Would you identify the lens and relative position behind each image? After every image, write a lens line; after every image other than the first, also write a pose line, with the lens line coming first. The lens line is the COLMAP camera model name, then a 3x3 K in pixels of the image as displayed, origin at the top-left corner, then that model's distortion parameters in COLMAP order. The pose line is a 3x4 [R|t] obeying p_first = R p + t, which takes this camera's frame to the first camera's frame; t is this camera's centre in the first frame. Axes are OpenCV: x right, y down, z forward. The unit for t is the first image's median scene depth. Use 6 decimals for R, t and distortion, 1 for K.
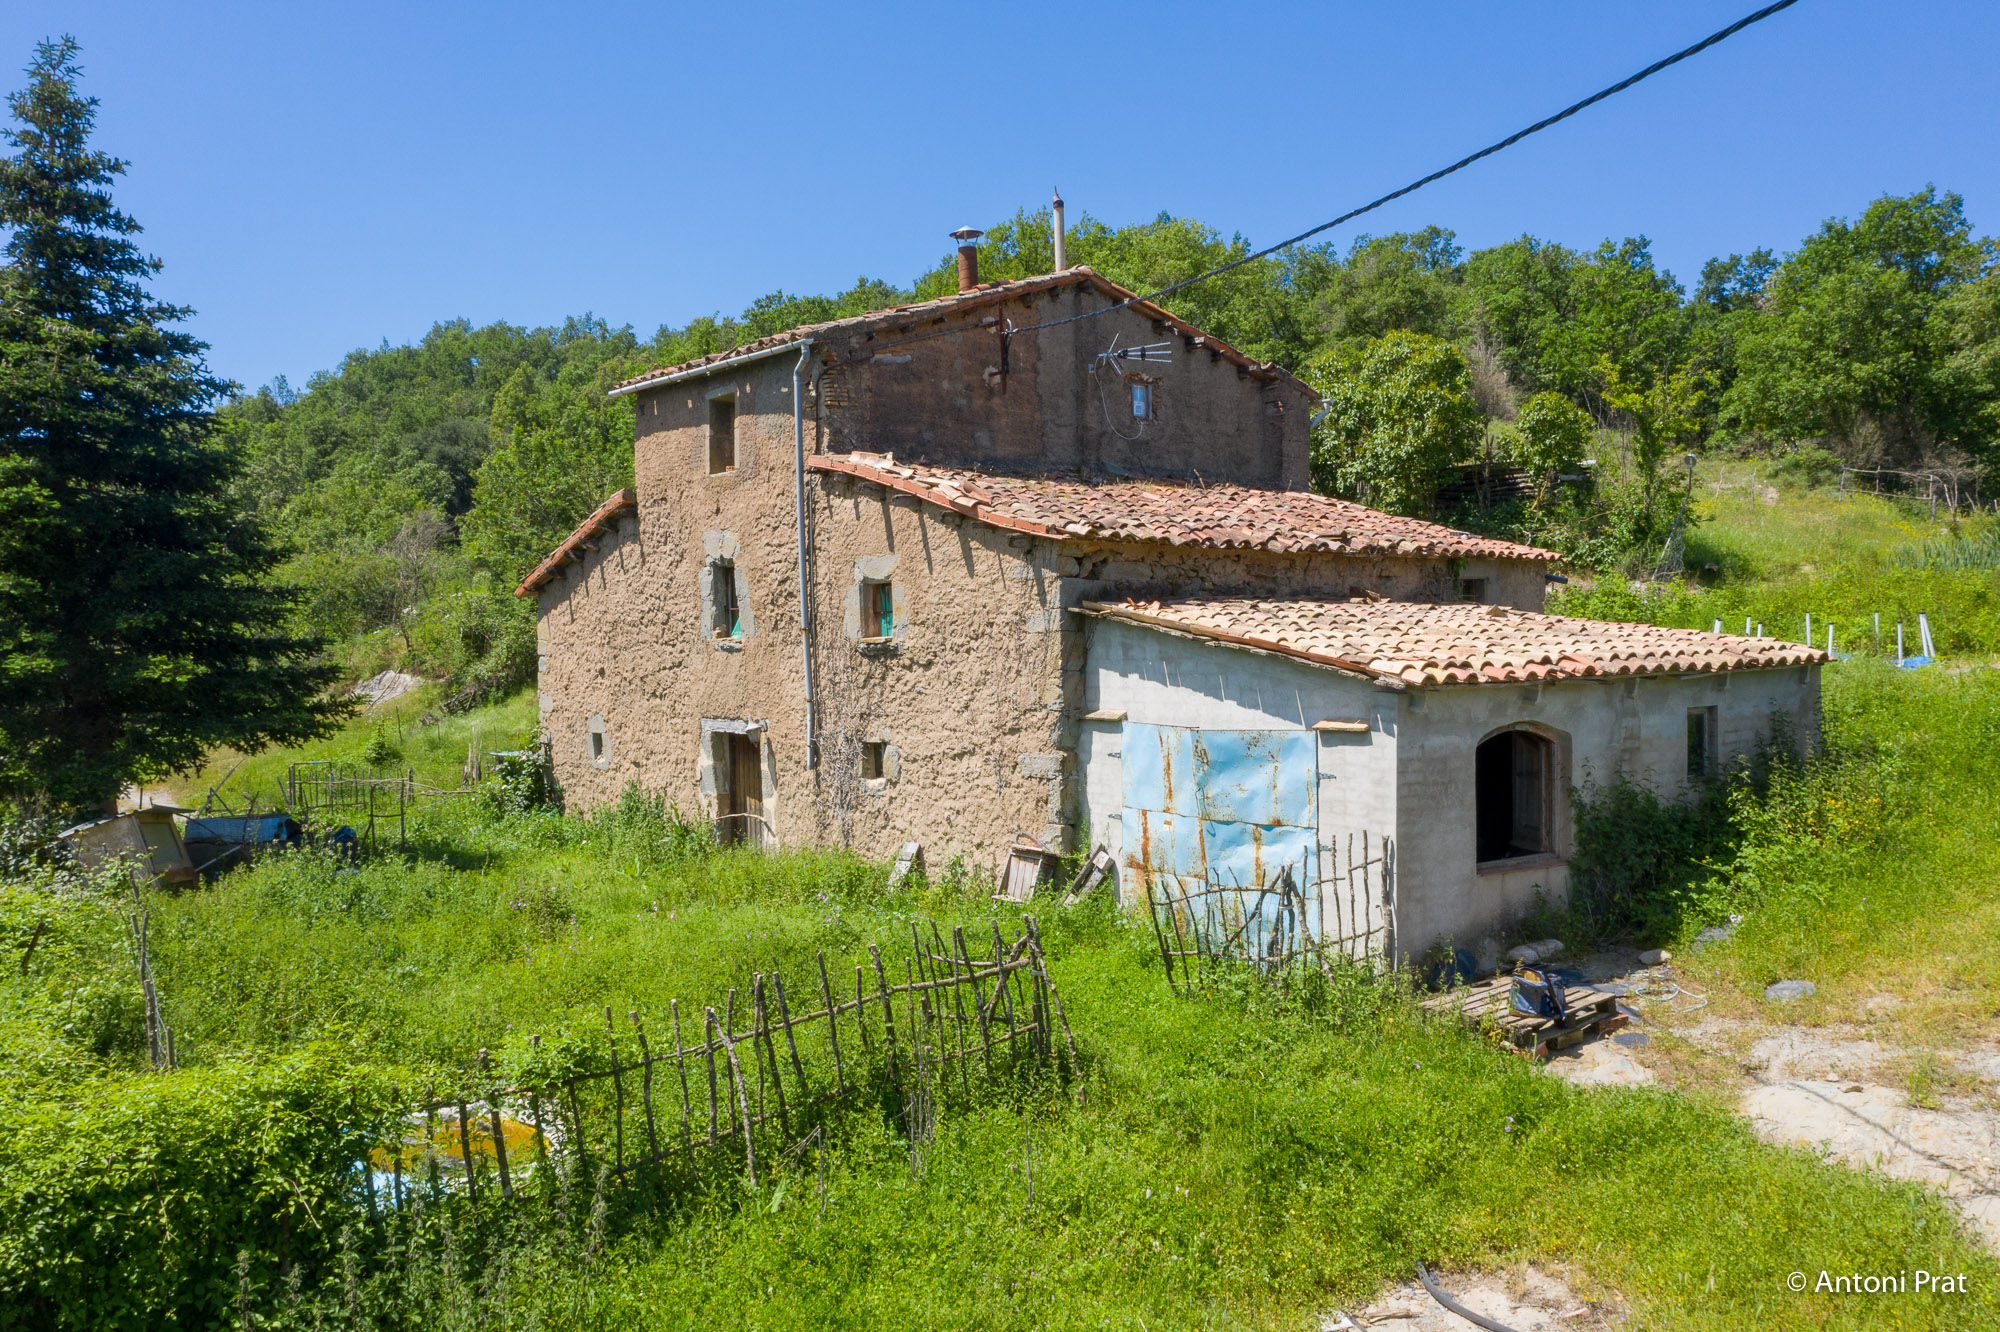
lens RADIAL K [[1571.9, 0, 992.8], [0, 1571.9, 667.4], [0, 0, 1]] dist [-0.018877, 0.005104]
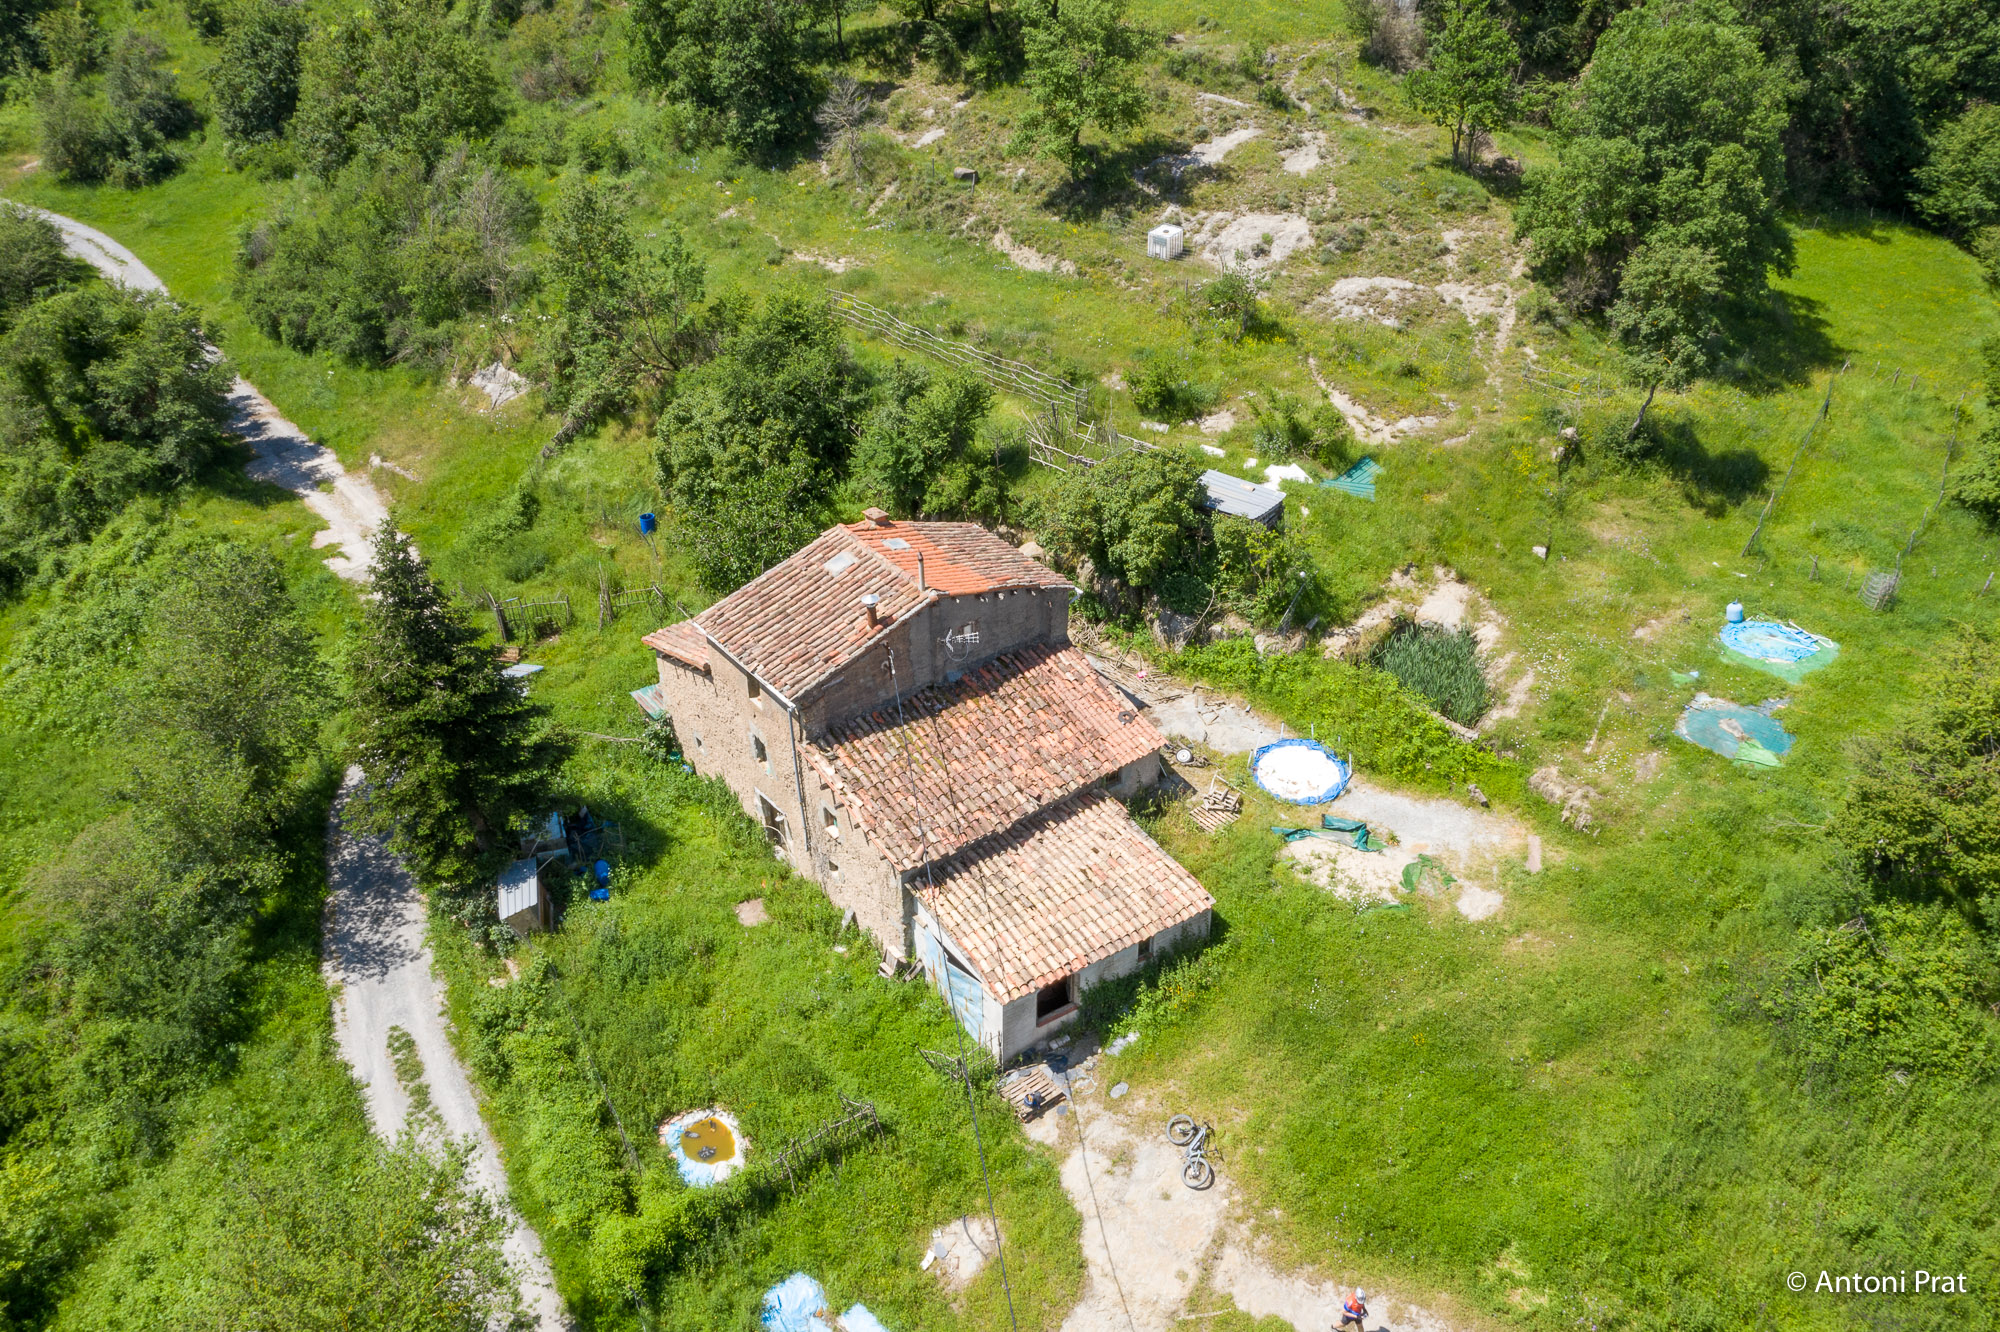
lens RADIAL K [[1571.9, 0, 991.3], [0, 1571.9, 679.2], [0, 0, 1]] dist [-0.018877, 0.005104]
pose [[0.999720, 0.011380, -0.020759, 0.178847], [0.001485, 0.845006, 0.534754, -1.260614], [0.023627, -0.534635, 0.844753, -0.710042]]
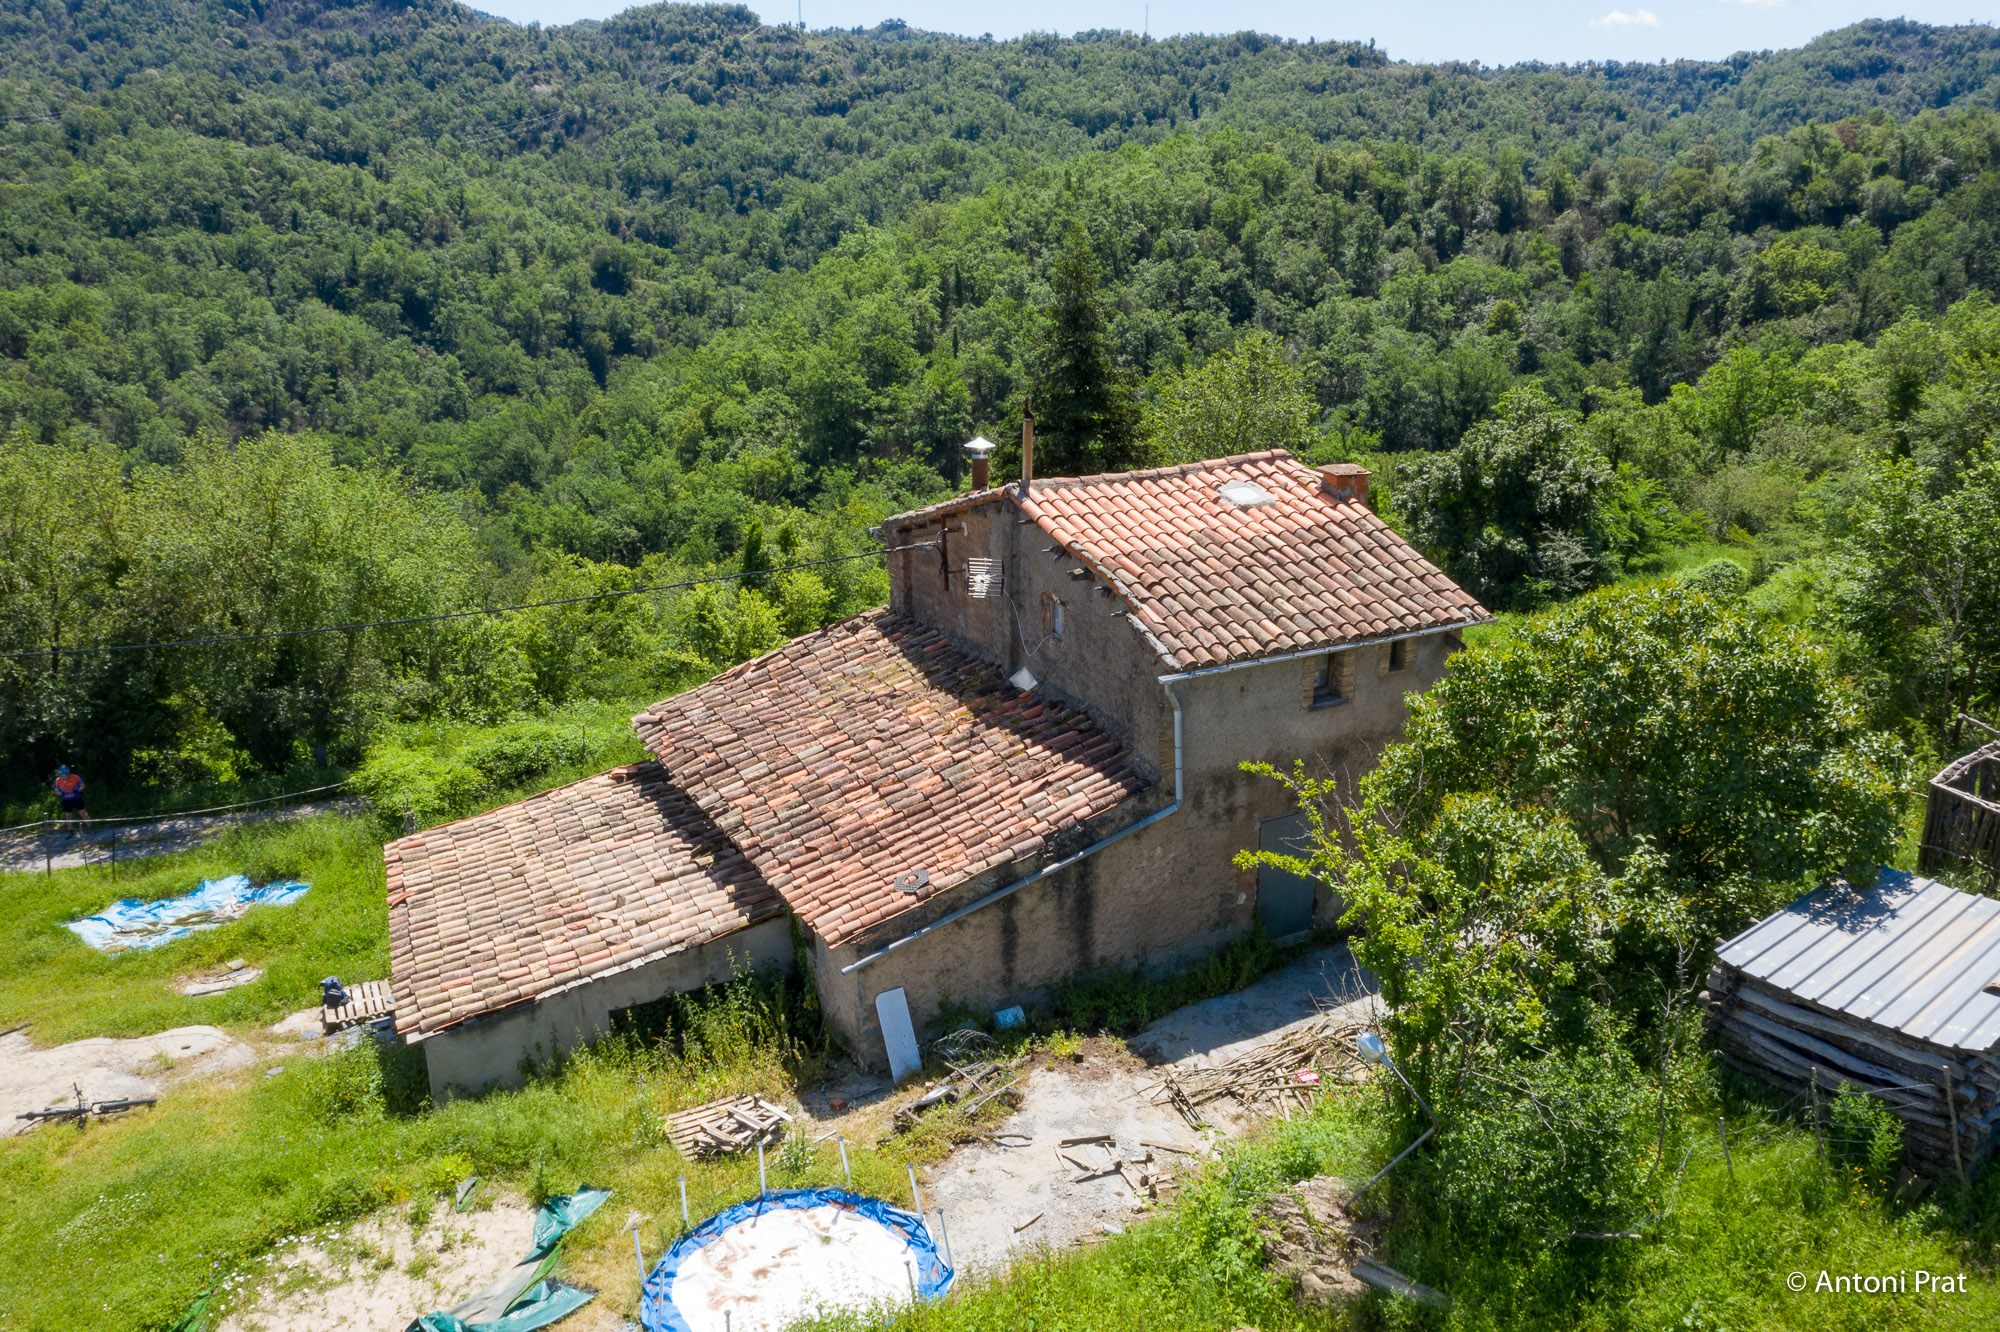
lens RADIAL K [[1571.9, 0, 991.7], [0, 1571.9, 669.9], [0, 0, 1]] dist [-0.018877, 0.005104]
pose [[-0.195086, 0.323774, -0.925803, 1.122798], [-0.002787, 0.943753, 0.330638, -0.511160], [0.980782, 0.067083, -0.183211, 1.257295]]
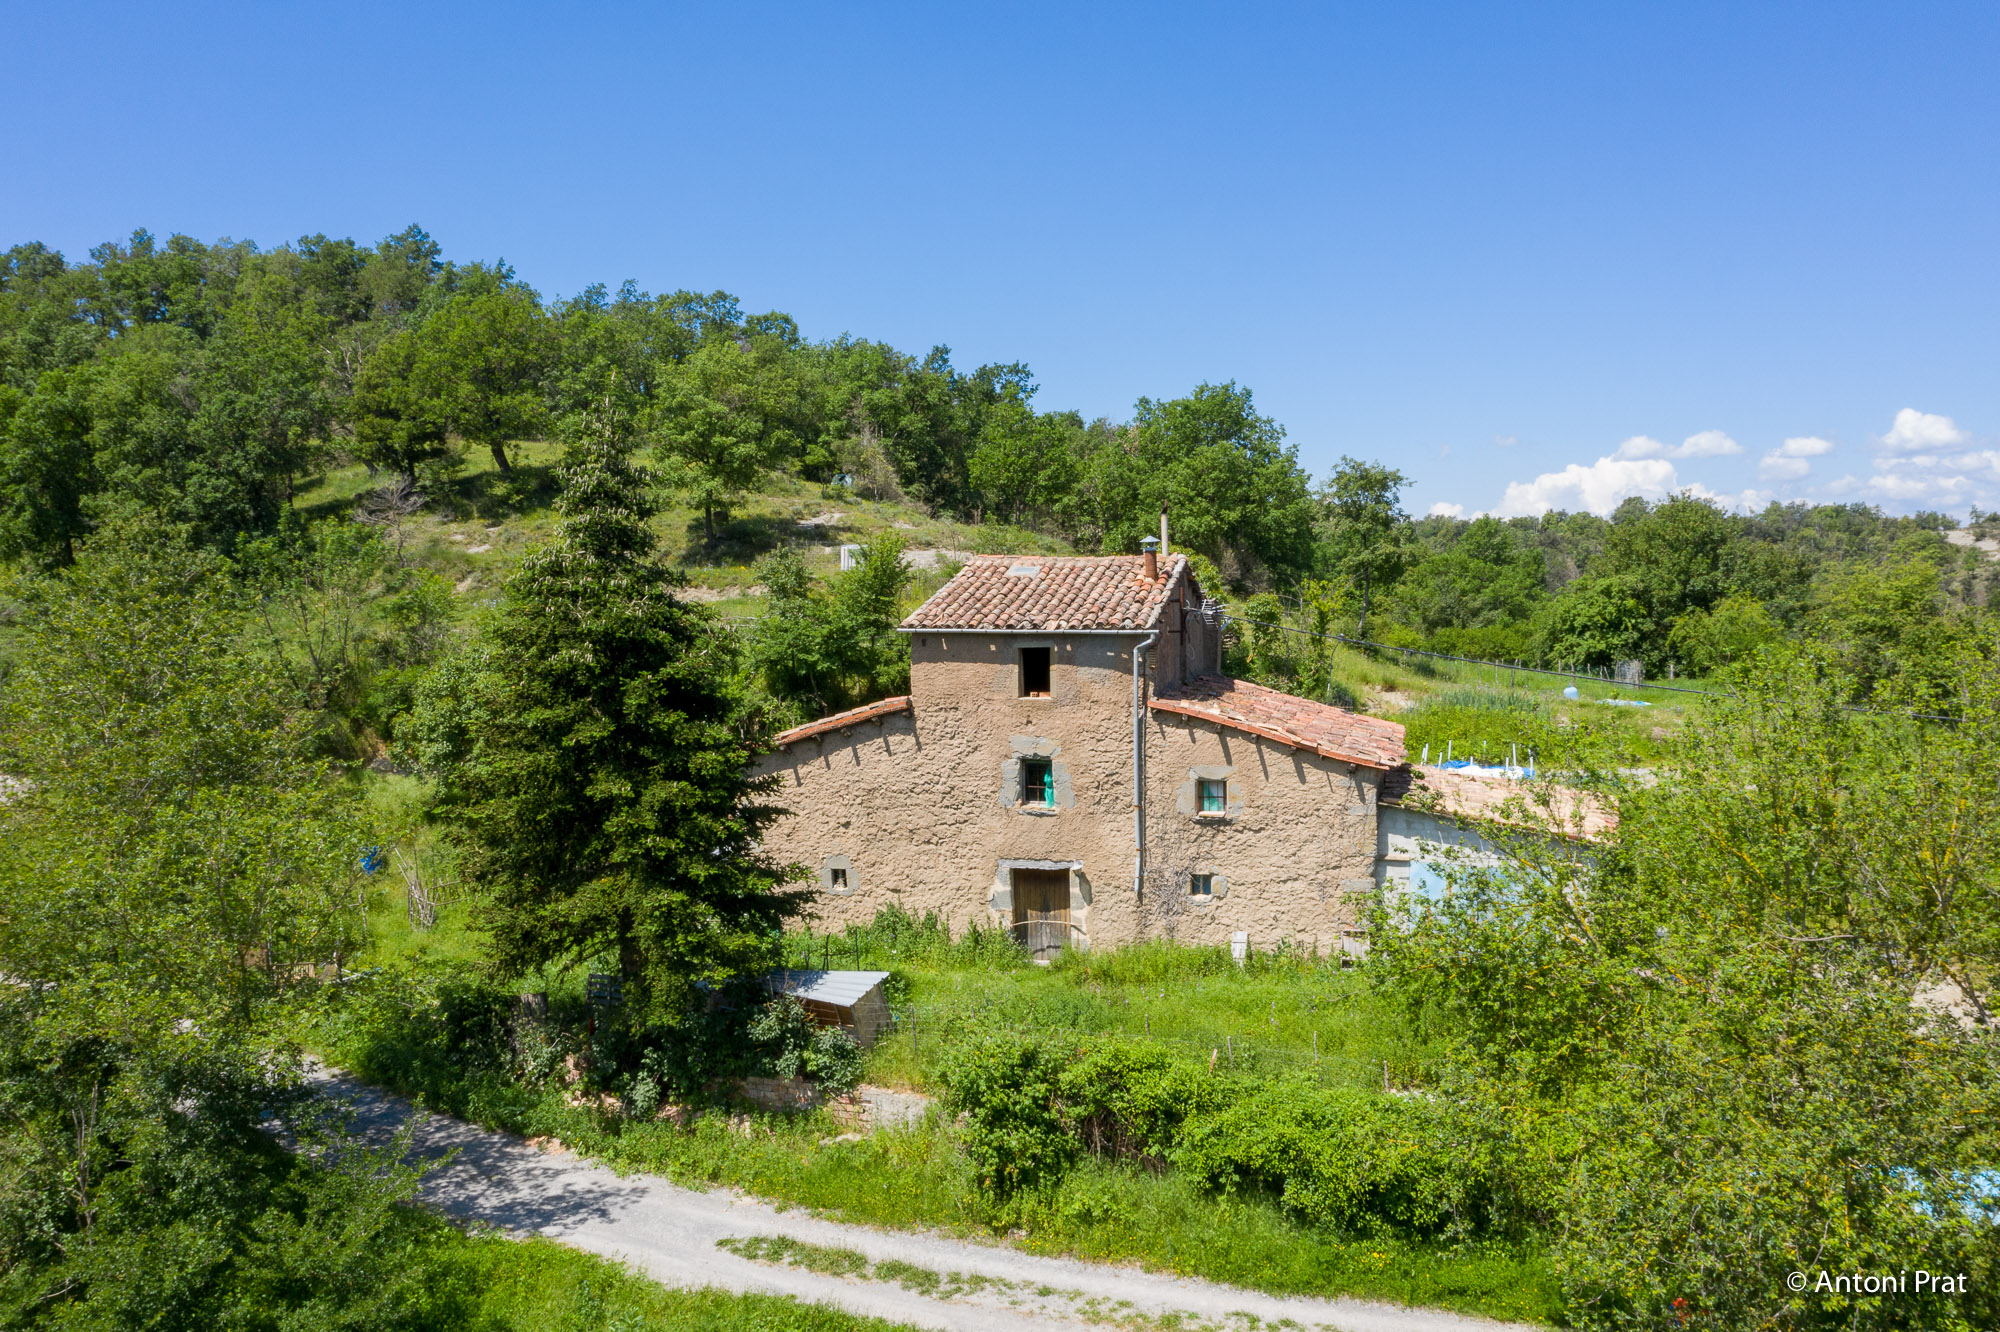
lens RADIAL K [[1571.9, 0, 990.5], [0, 1571.9, 676.2], [0, 0, 1]] dist [-0.018877, 0.005104]
pose [[0.814466, -0.030589, 0.579404, -1.097295], [0.011877, 0.999279, 0.036061, -0.203347], [-0.580090, -0.022489, 0.814242, -0.207178]]
